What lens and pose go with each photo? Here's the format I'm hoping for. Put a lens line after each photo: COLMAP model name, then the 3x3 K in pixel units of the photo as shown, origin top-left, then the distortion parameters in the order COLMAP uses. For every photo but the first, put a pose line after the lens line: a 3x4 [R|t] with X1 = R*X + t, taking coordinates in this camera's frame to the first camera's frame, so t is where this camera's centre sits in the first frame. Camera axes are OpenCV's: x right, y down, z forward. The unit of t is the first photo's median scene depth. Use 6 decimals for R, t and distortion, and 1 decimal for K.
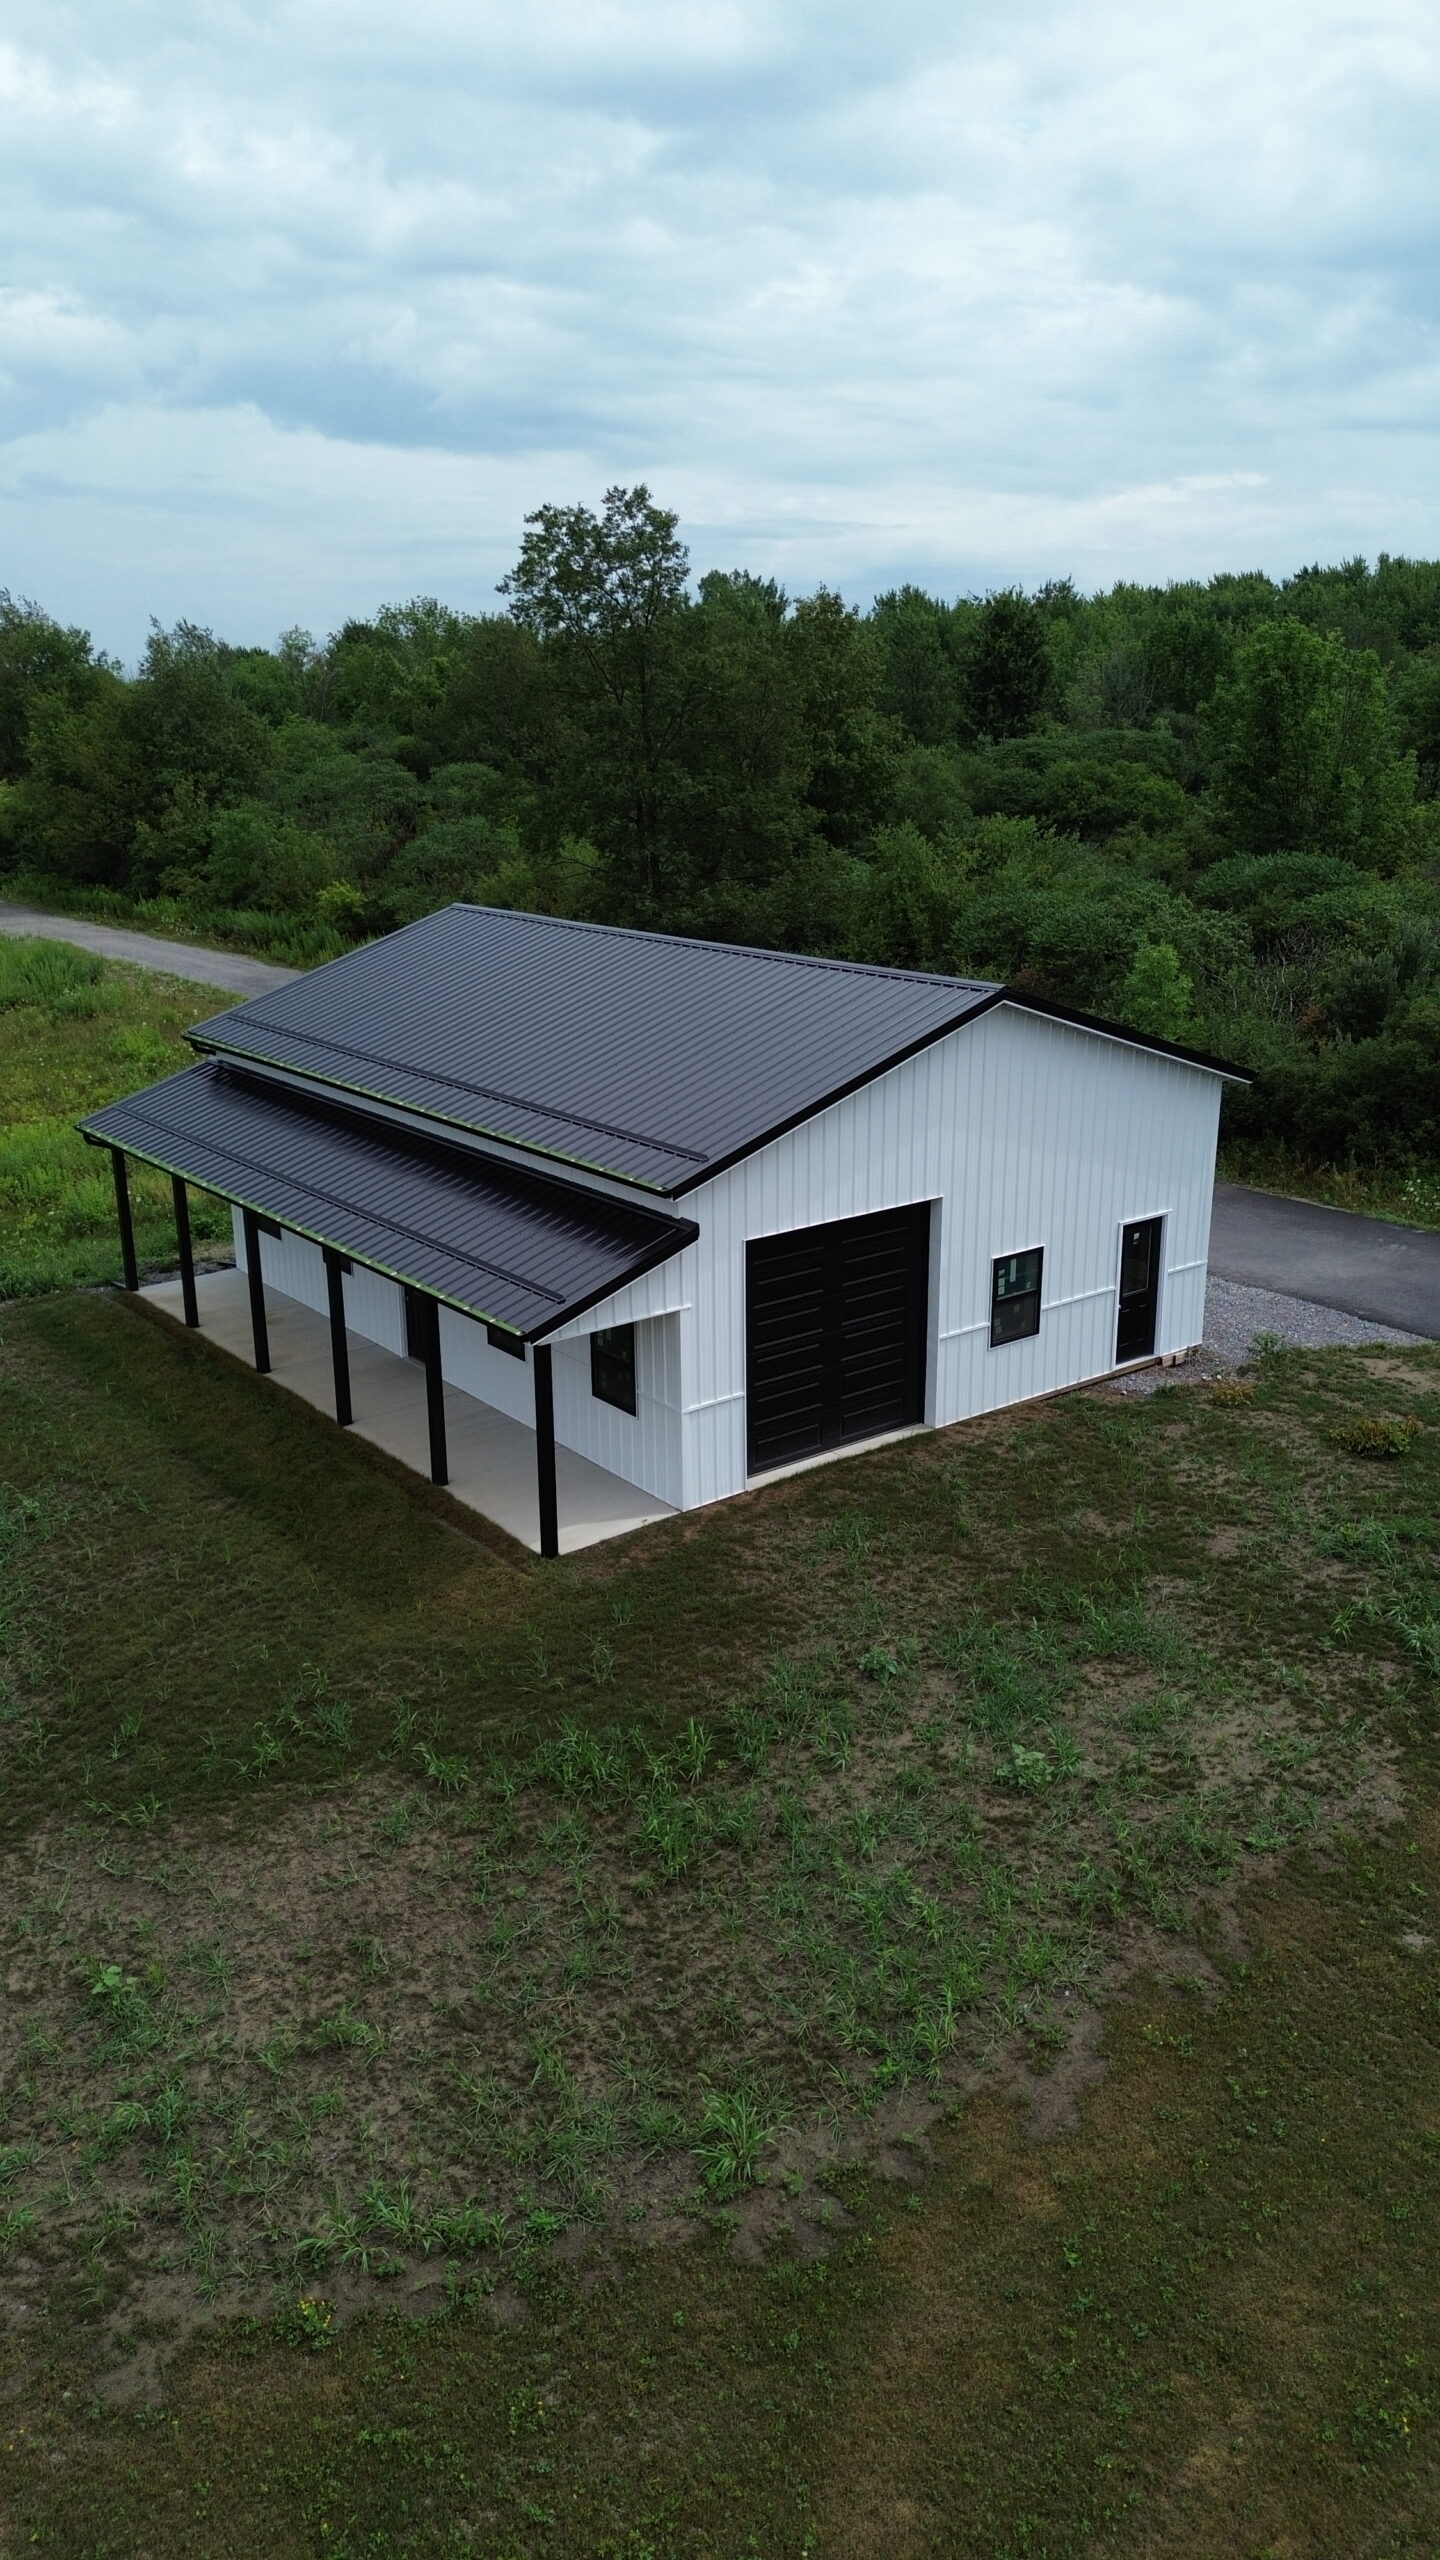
lens RADIAL K [[1807.7, 0, 713.1], [0, 1807.7, 1281.2], [0, 0, 1]] dist [0.072381, -0.067133]
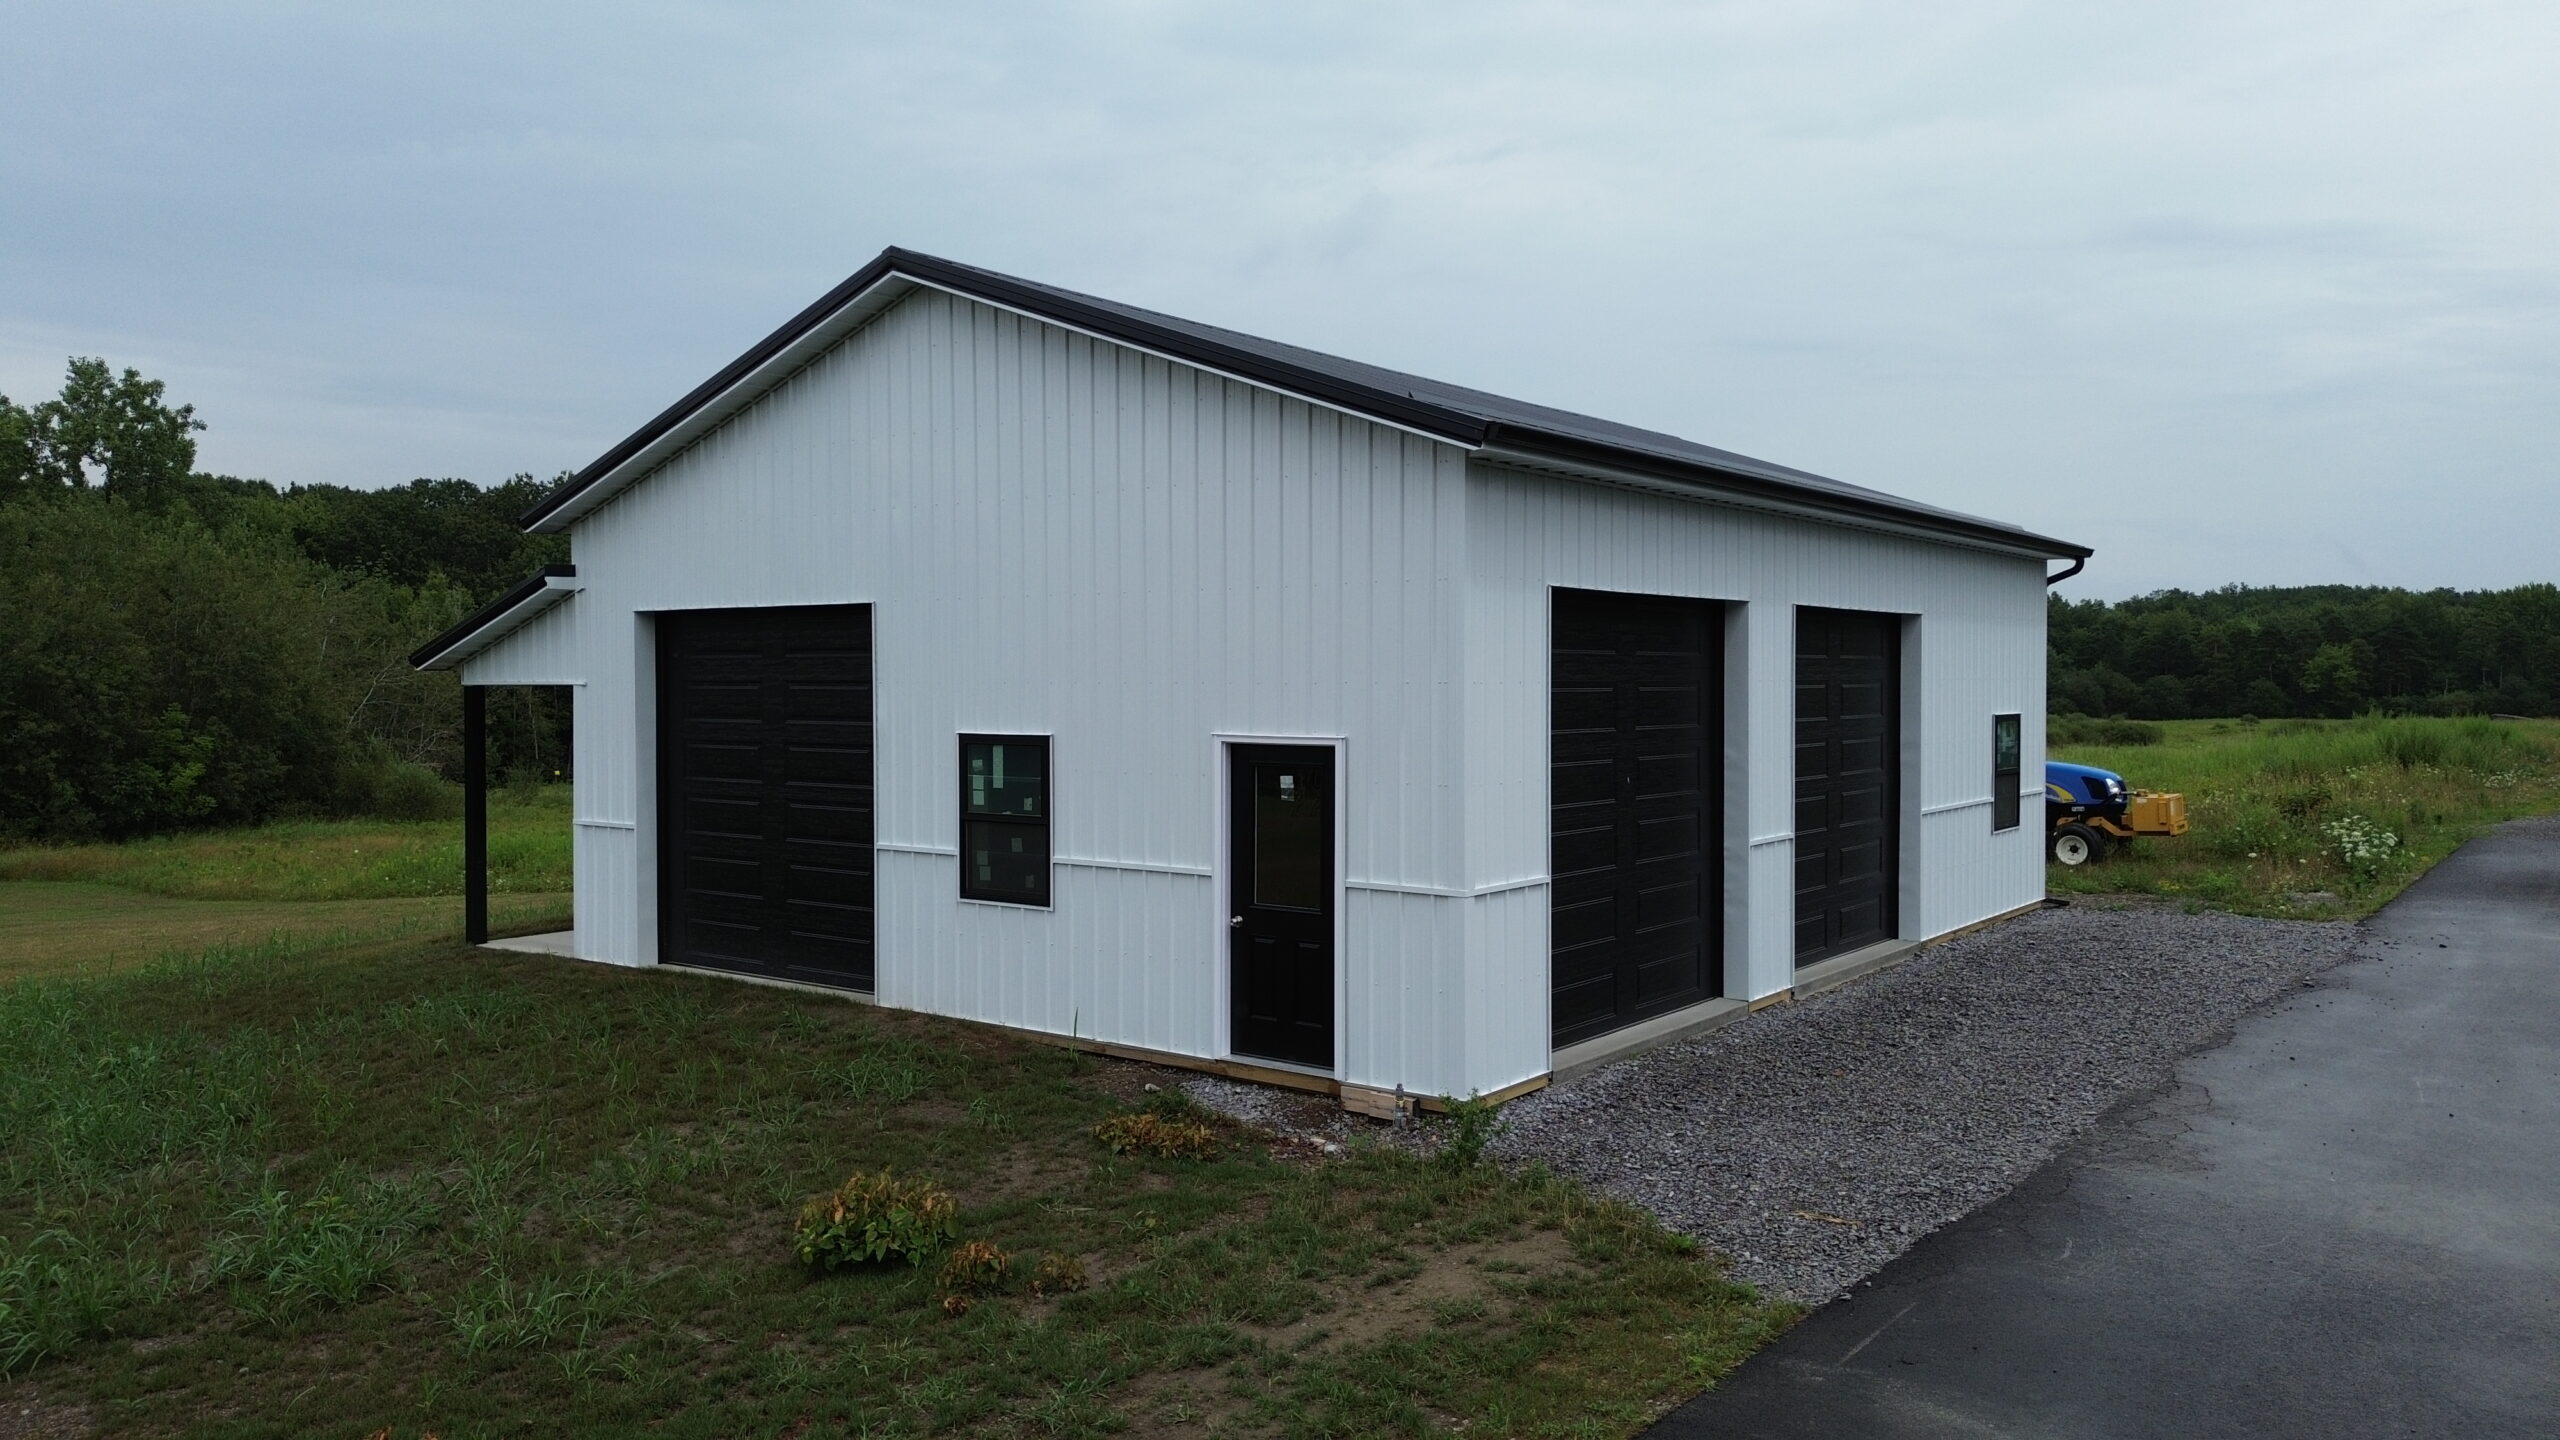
lens RADIAL K [[1802.6, 0, 1279.0], [0, 1802.6, 729.3], [0, 0, 1]] dist [0.086074, -0.086165]
pose [[0.260117, 0.036501, -0.964887, 0.772039], [-0.290583, 0.955920, -0.042175, -0.020000], [0.920815, 0.291350, 0.259257, 0.990694]]
